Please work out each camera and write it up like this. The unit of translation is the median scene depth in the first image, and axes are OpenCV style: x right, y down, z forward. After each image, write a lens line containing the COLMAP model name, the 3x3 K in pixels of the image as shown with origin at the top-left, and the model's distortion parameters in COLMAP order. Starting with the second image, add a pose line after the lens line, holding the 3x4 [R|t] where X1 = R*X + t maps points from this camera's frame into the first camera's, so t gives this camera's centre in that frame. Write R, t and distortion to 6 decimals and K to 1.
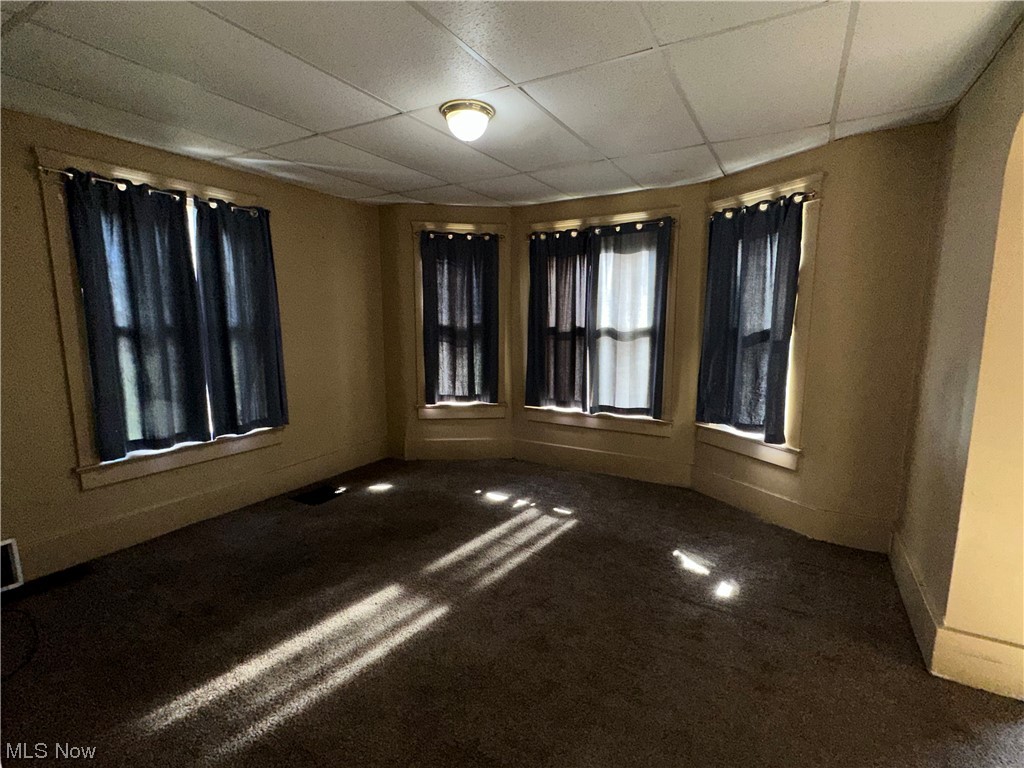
lens RADIAL K [[486.4, 0, 513.5], [0, 486.4, 384.1], [0, 0, 1]] dist [-0.002717, 0.001480]
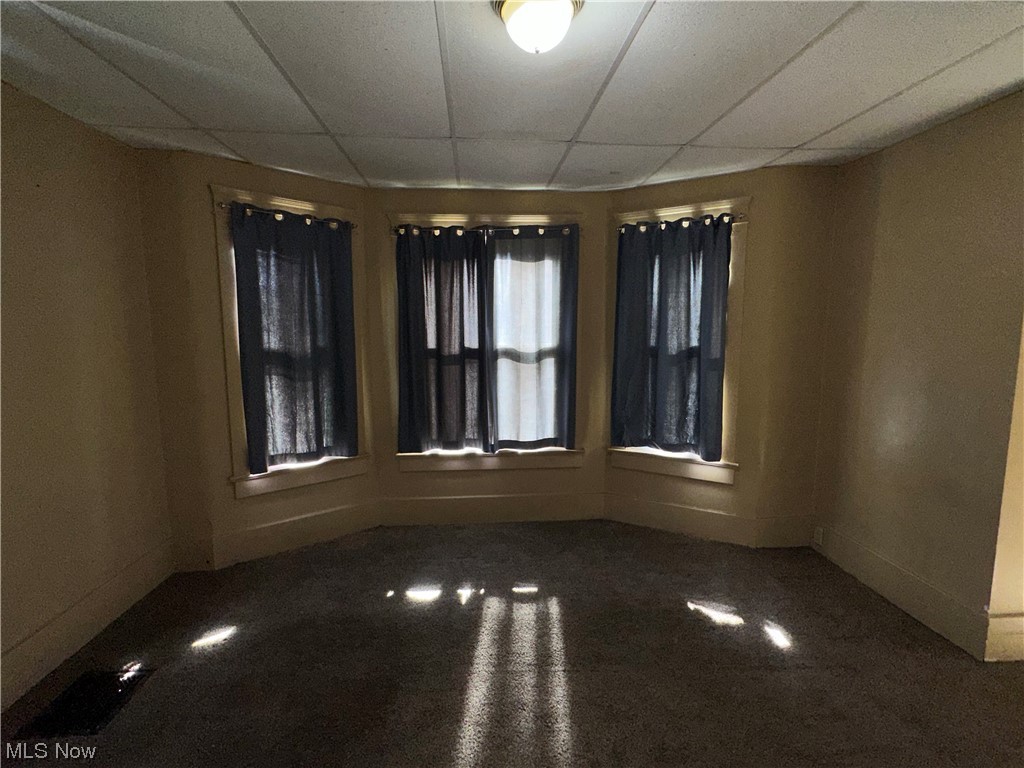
lens RADIAL K [[486.4, 0, 511.5], [0, 486.4, 384.3], [0, 0, 1]] dist [-0.002717, 0.001480]
pose [[0.825687, -0.065865, 0.560271, -0.286150], [0.082169, 0.996611, -0.003935, -0.052255], [-0.558113, 0.049286, 0.828300, 0.319602]]
